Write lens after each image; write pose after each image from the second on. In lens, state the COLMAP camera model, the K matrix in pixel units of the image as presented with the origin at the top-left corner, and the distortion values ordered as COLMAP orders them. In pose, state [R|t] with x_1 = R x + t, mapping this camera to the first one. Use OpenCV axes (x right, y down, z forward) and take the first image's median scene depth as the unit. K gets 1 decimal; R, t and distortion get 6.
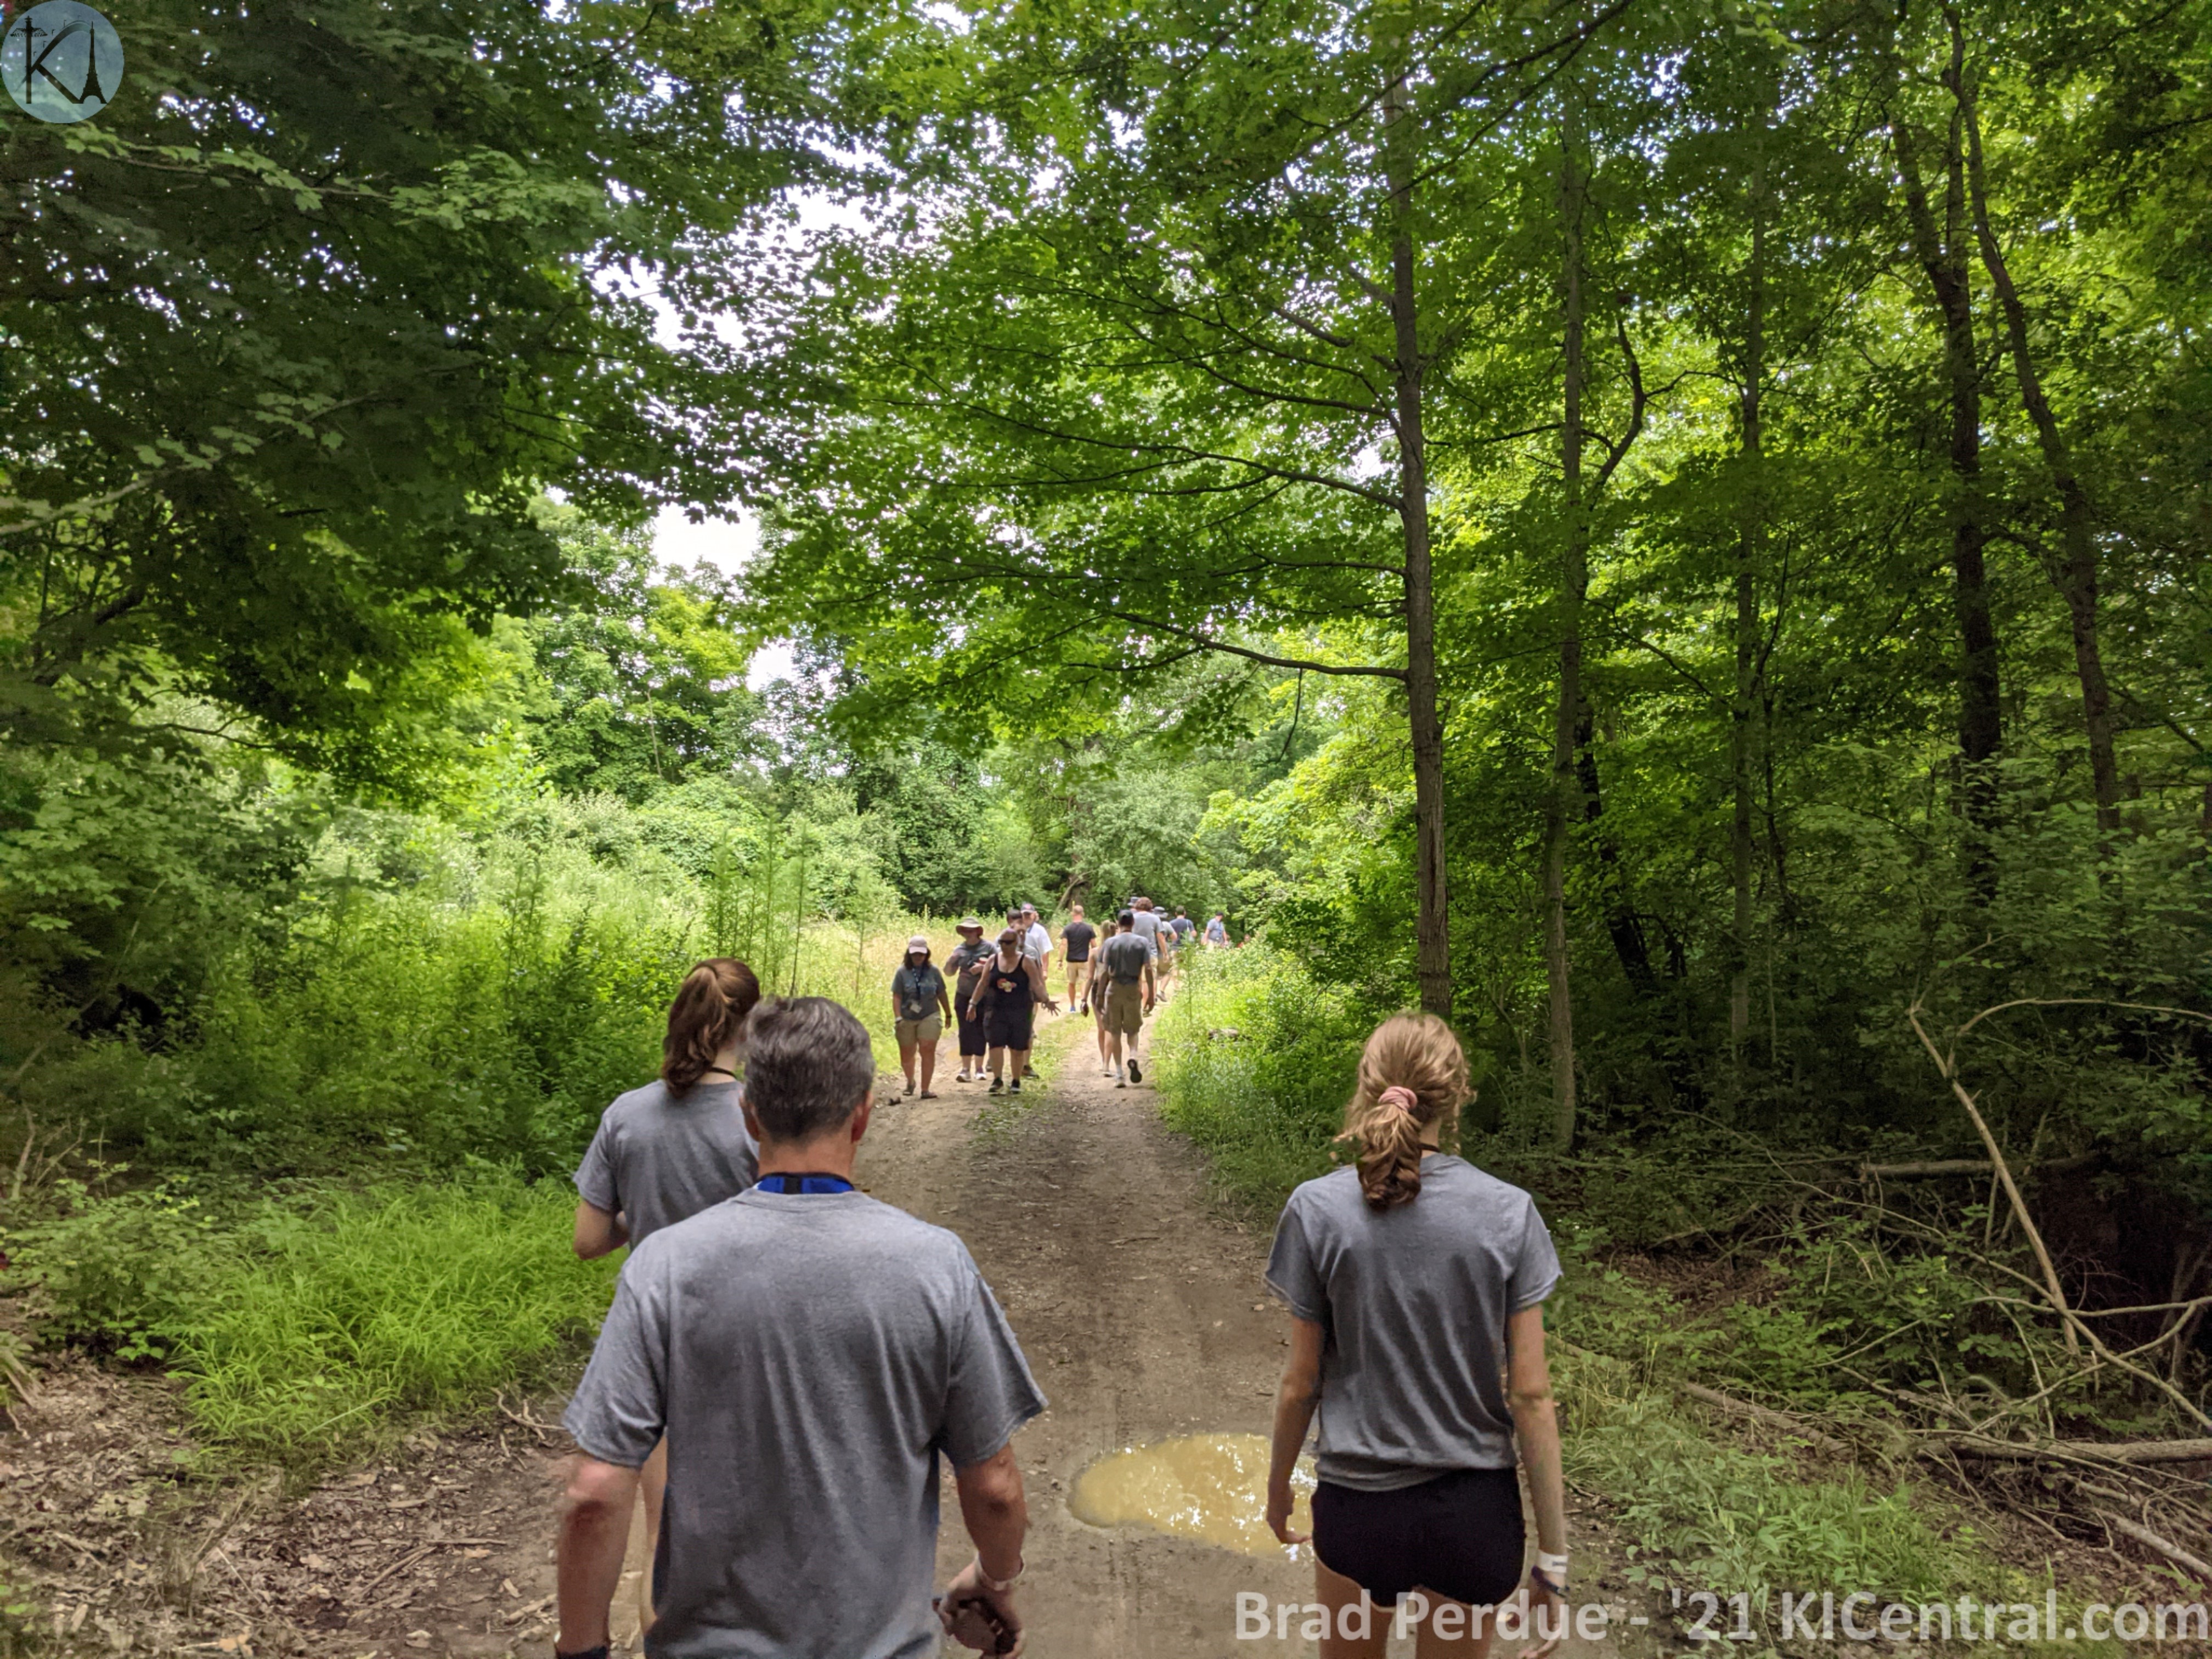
lens RADIAL K [[1695.3, 0, 1104.4], [0, 1695.3, 833.2], [0, 0, 1]] dist [-0.006012, -0.019093]
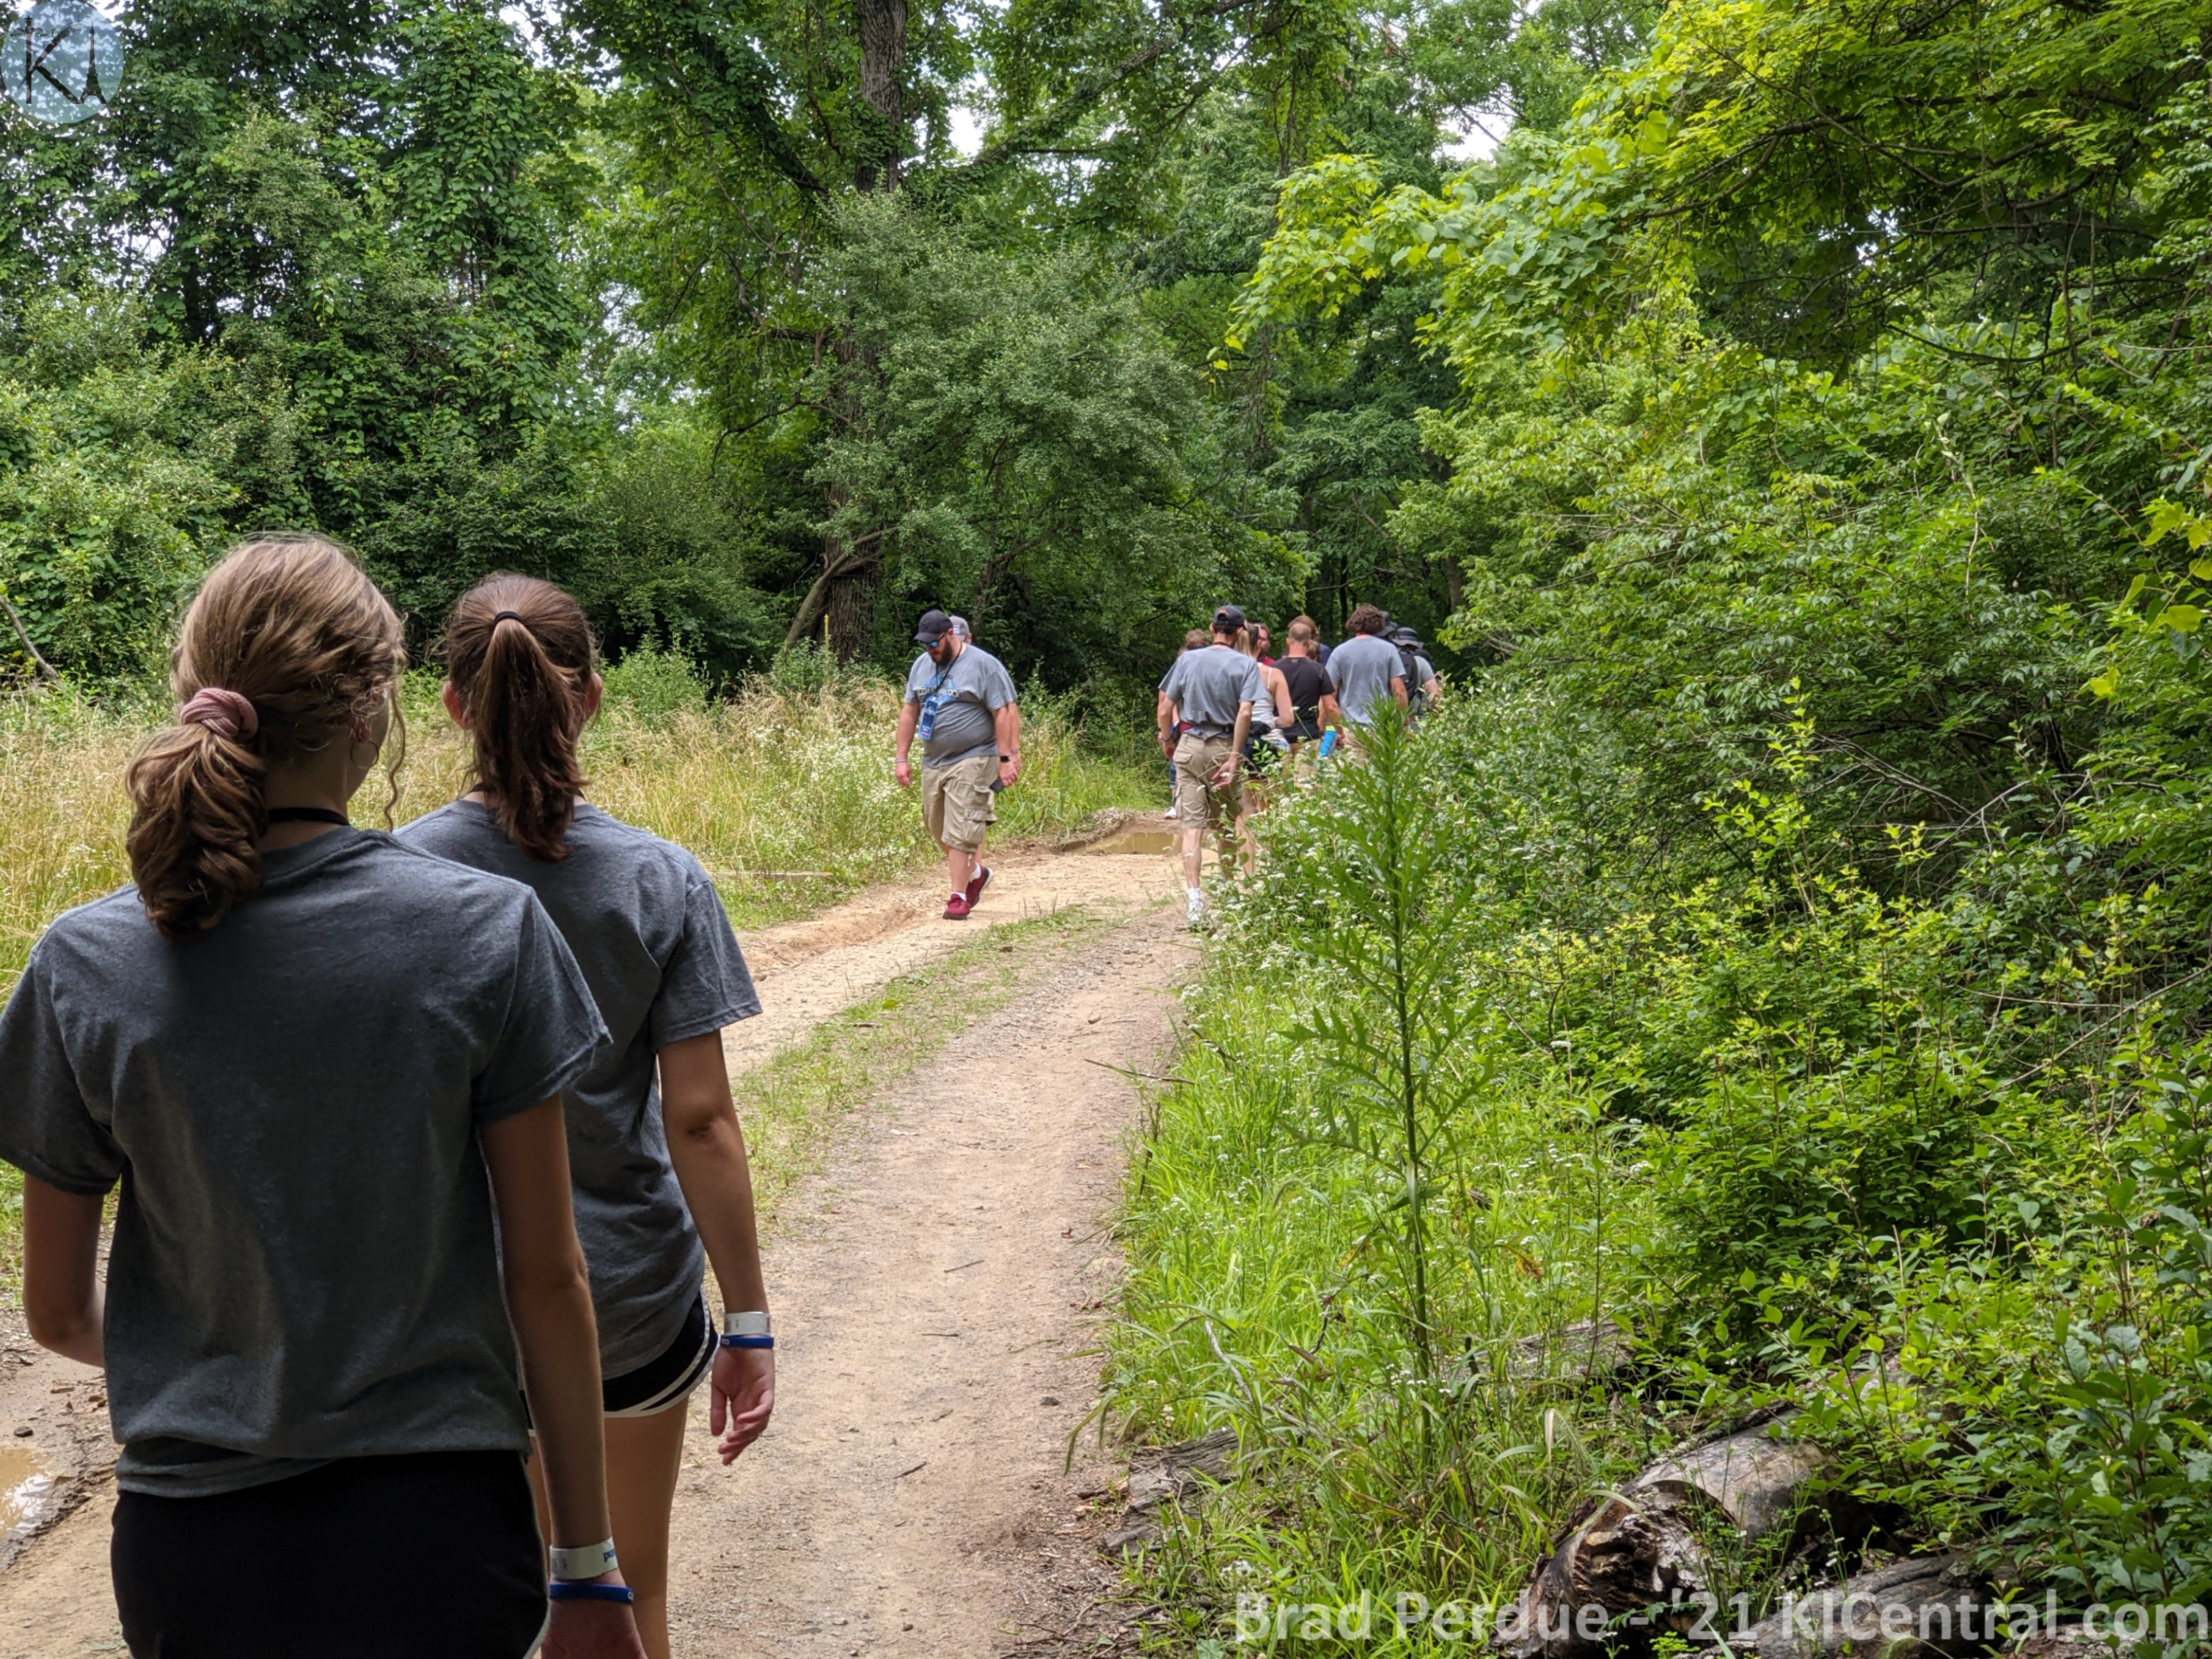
lens RADIAL K [[2778.2, 0, 1108.2], [0, 2778.2, 827.4], [0, 0, 1]] dist [-0.250348, 0.000000]
pose [[0.998398, -0.013446, 0.054964, 0.007918], [0.007731, 0.994662, 0.102899, 0.025480], [-0.056055, -0.102309, 0.993172, 0.419473]]
